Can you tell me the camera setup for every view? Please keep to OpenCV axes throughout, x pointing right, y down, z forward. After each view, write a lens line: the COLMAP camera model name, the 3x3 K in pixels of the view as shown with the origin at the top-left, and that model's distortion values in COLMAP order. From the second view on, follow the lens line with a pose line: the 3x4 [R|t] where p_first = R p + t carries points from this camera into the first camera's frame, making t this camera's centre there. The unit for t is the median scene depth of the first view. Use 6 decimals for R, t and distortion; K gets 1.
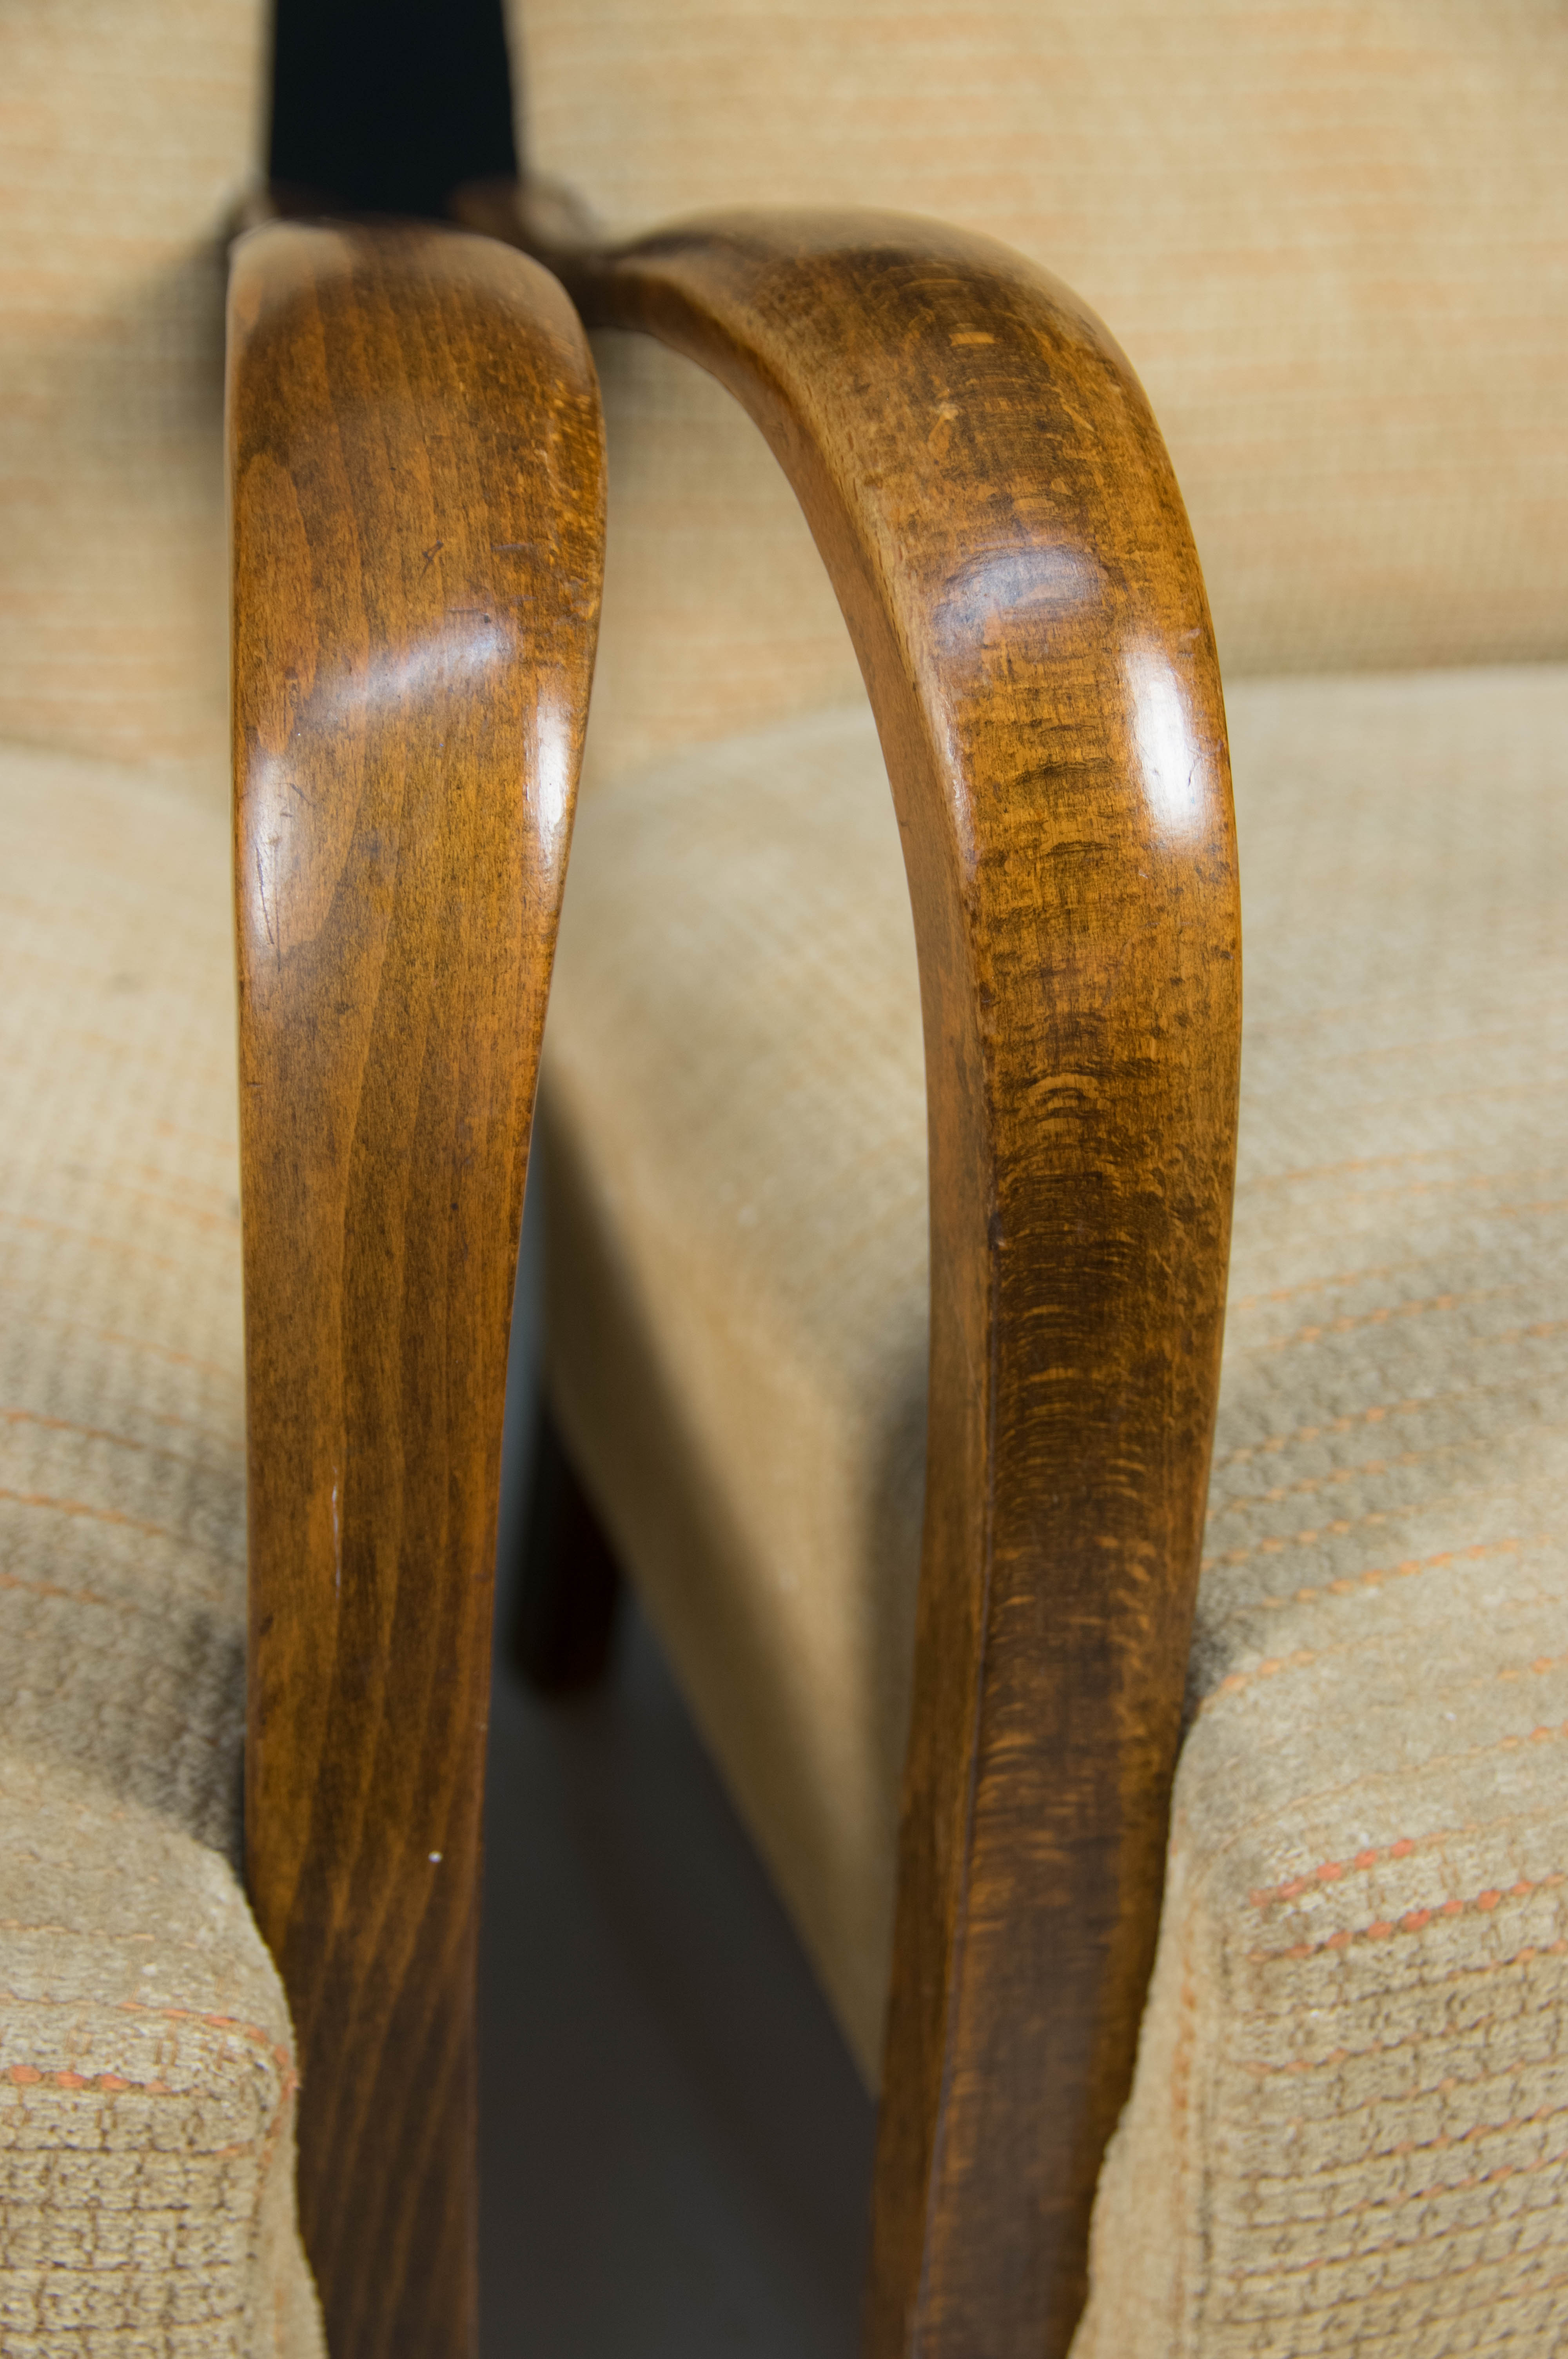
lens RADIAL K [[3396.8, 0, 784.0], [0, 3396.8, 1179.5], [0, 0, 1]] dist [0.044583, 0.222538]
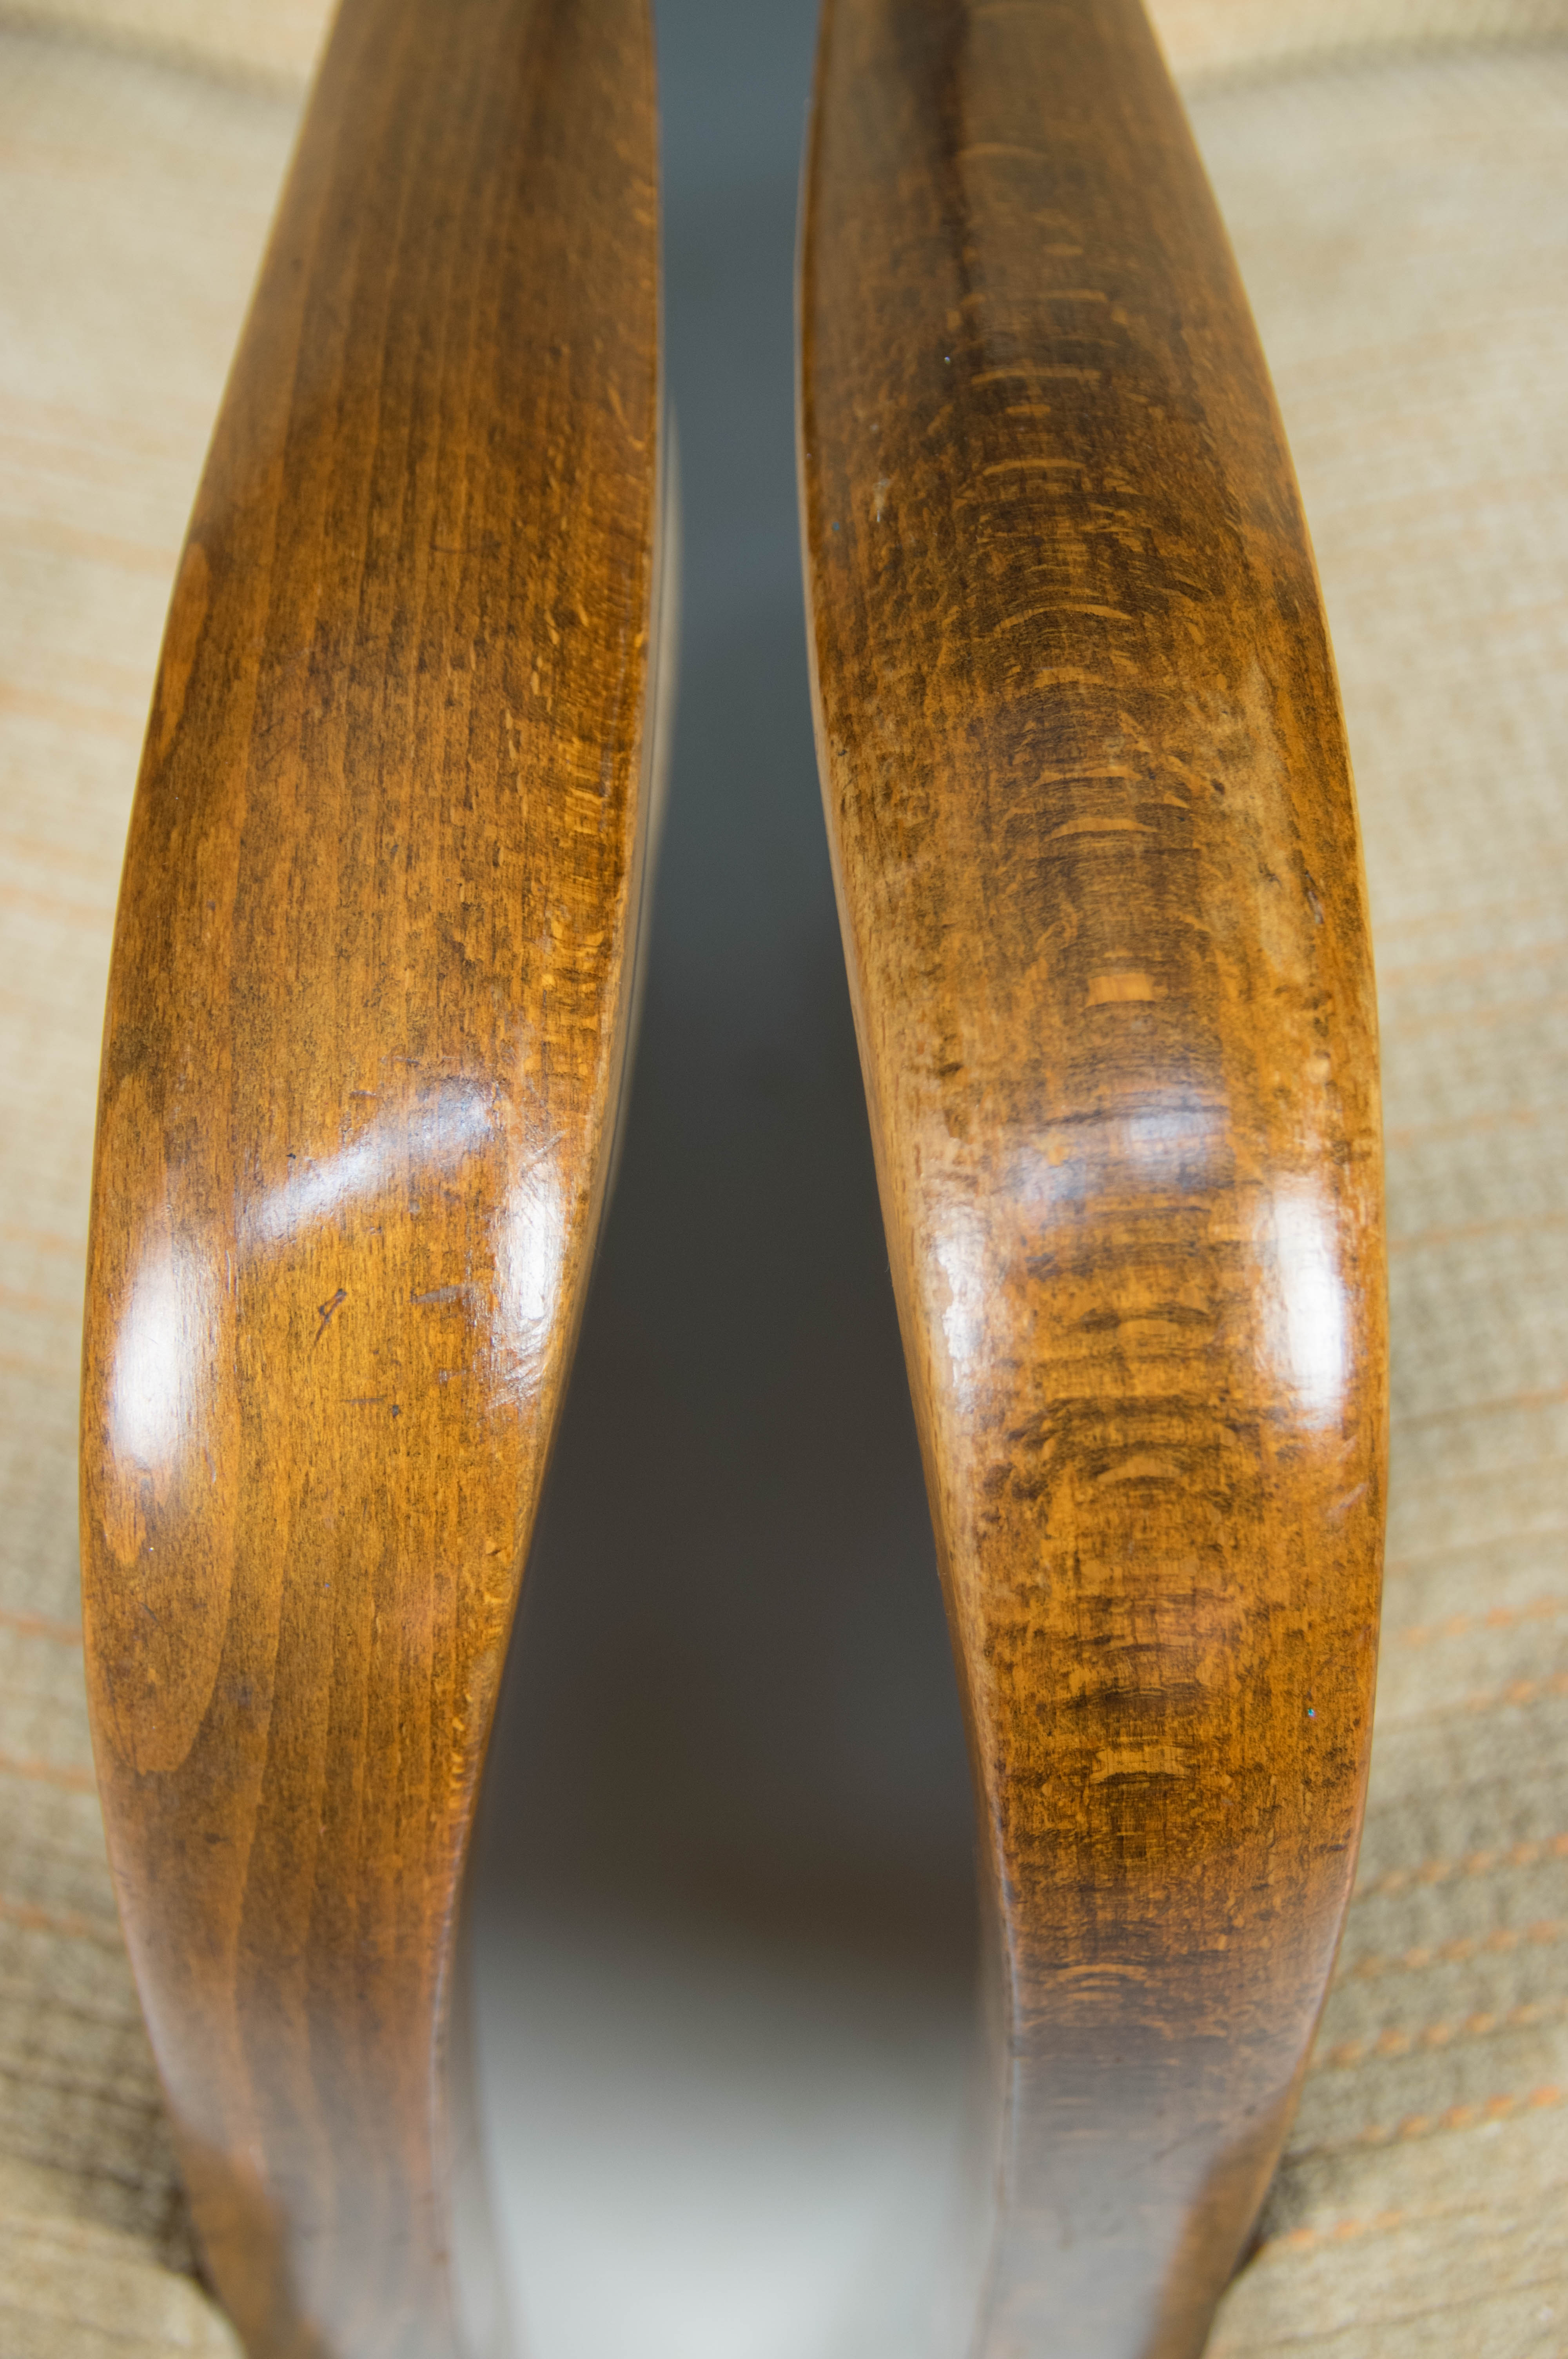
lens RADIAL K [[3396.0, 0, 824.1], [0, 3396.0, 1177.9], [0, 0, 1]] dist [-0.119419, 0.798831]
pose [[0.981862, 0.137344, -0.130705, 0.095838], [-0.053801, 0.862876, 0.502544, -0.583880], [0.181804, -0.486396, 0.854614, 0.394032]]
